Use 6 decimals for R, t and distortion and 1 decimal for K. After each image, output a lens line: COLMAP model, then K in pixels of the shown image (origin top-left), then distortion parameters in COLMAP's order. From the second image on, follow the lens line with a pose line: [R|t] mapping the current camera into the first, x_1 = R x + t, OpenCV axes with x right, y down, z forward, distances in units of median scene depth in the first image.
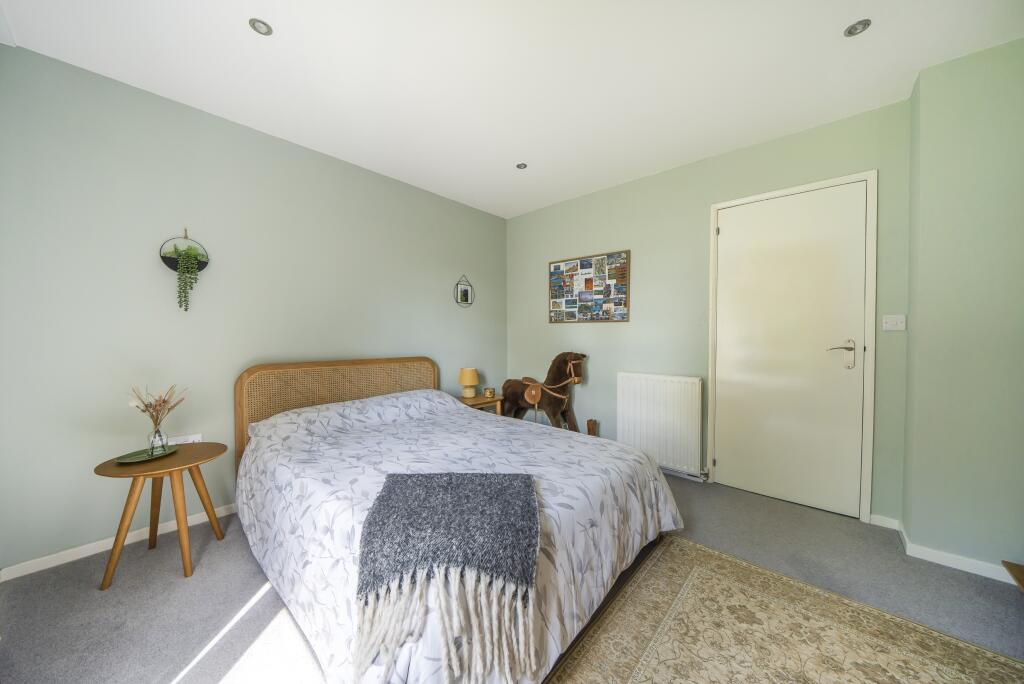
lens RADIAL K [[348.3, 0, 512.0], [0, 348.3, 342.0], [0, 0, 1]] dist [-0.000534, -0.000043]
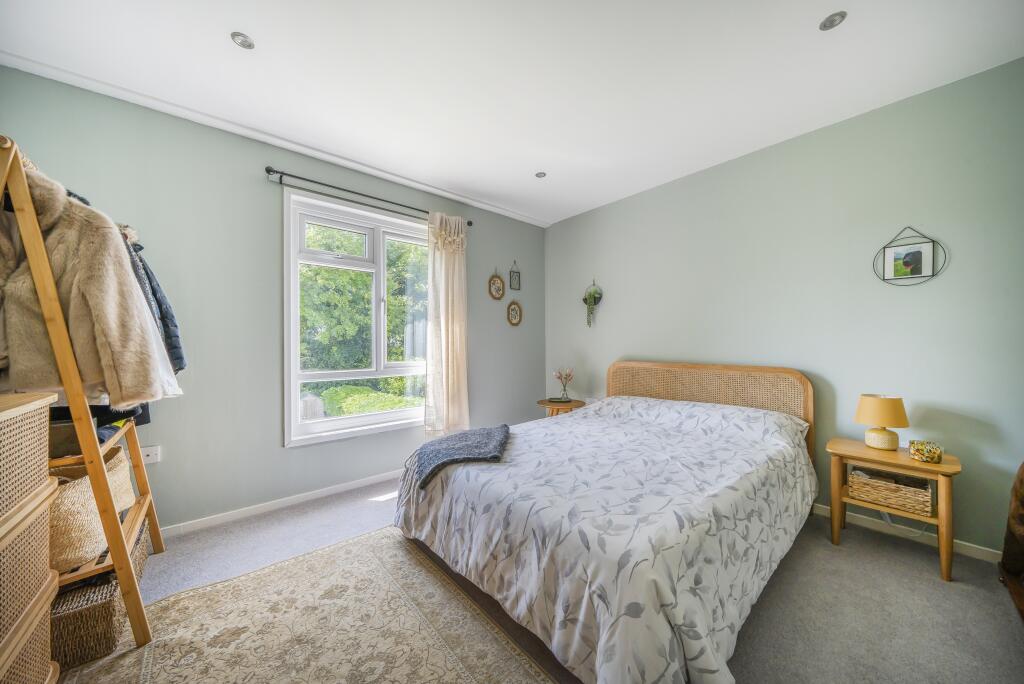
lens RADIAL K [[348.3, 0, 512.0], [0, 348.3, 342.0], [0, 0, 1]] dist [-0.000534, -0.000043]
pose [[-0.109210, -0.008740, -0.993980, 0.829481], [-0.015317, 0.999857, -0.007109, 0.002730], [0.993901, 0.014448, -0.109328, 0.787111]]
